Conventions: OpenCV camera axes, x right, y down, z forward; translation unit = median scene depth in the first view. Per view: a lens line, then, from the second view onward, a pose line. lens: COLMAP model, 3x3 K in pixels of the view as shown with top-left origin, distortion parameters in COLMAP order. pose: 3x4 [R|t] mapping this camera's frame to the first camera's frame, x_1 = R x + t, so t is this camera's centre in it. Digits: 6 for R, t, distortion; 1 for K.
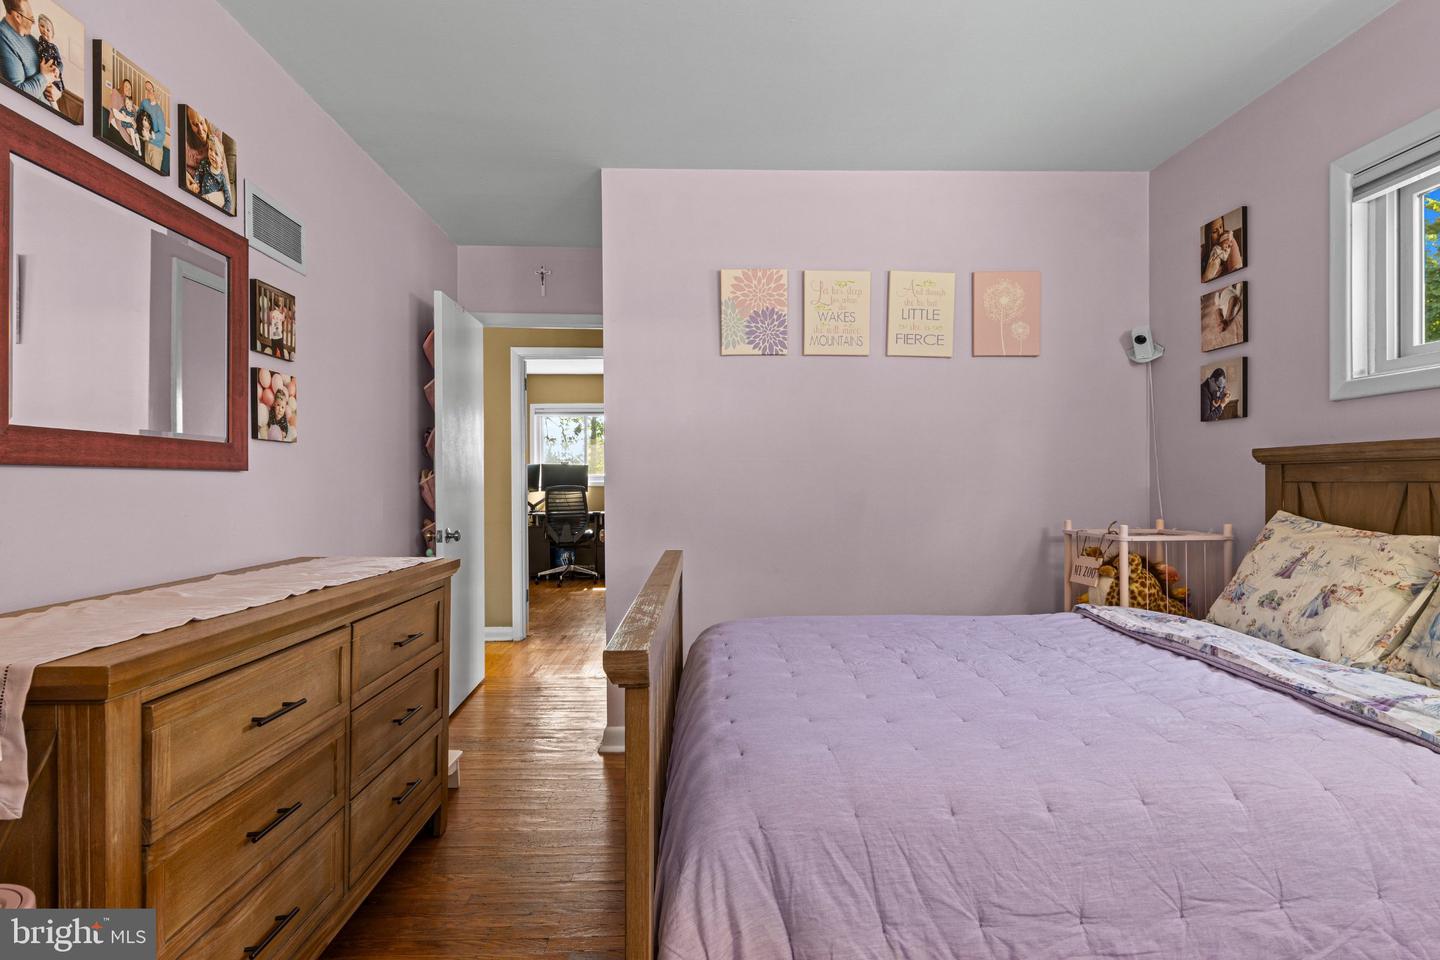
lens RADIAL K [[734.4, 0, 721.7], [0, 734.4, 482.8], [0, 0, 1]] dist [0.004773, 0.000224]
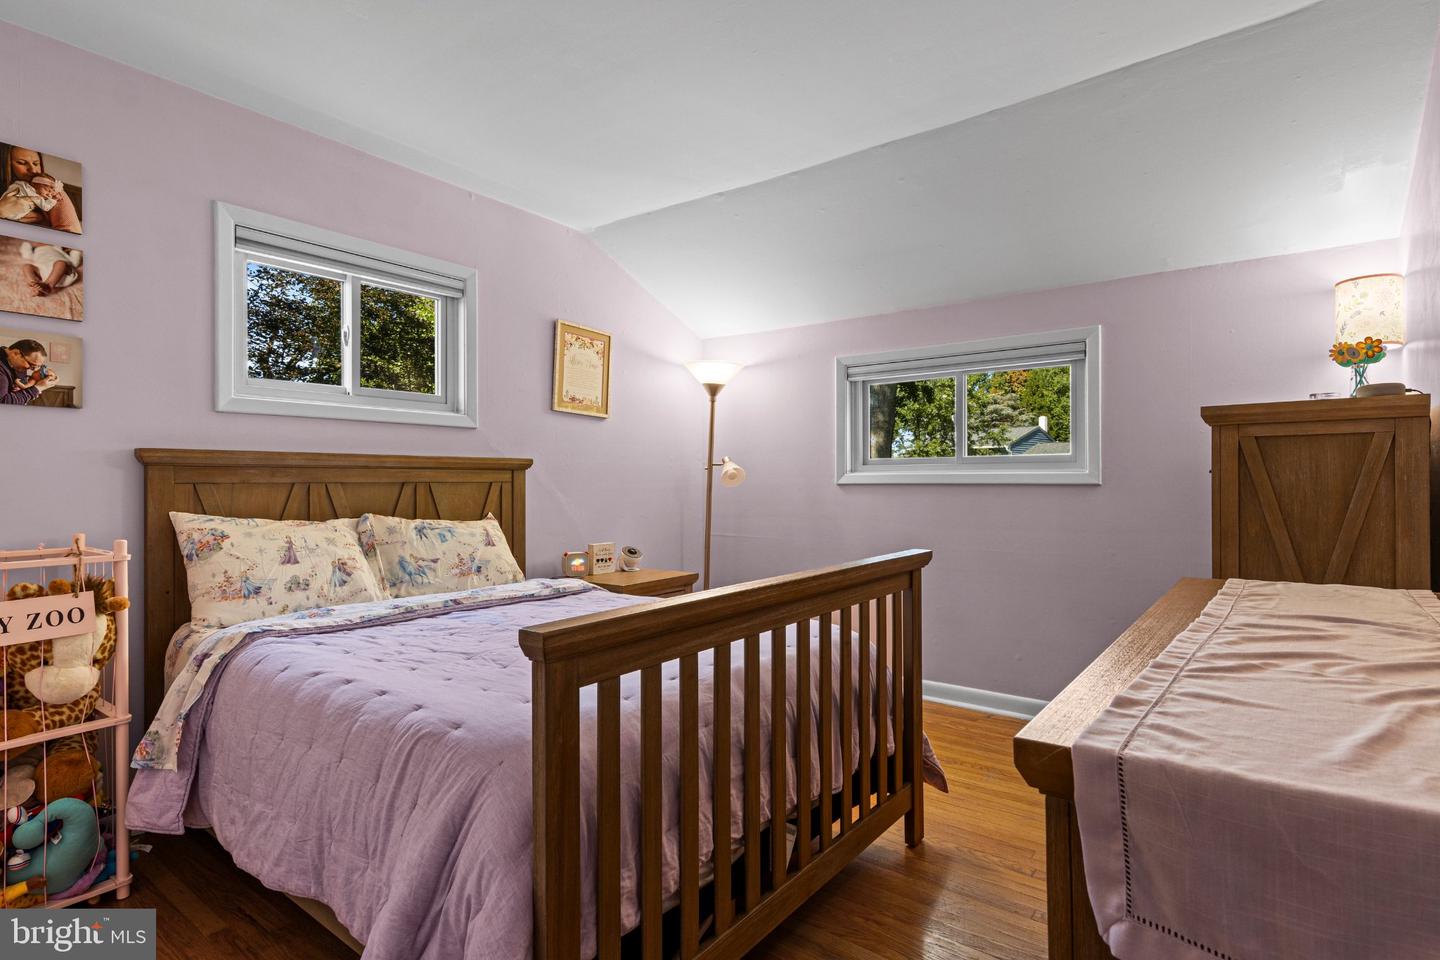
lens RADIAL K [[734.4, 0, 718.1], [0, 734.4, 477.5], [0, 0, 1]] dist [0.004773, 0.000224]
pose [[-0.777832, 0.003227, 0.628464, -0.493740], [0.001965, 0.999994, -0.002703, -0.005530], [-0.628469, -0.000868, -0.777834, 1.436197]]
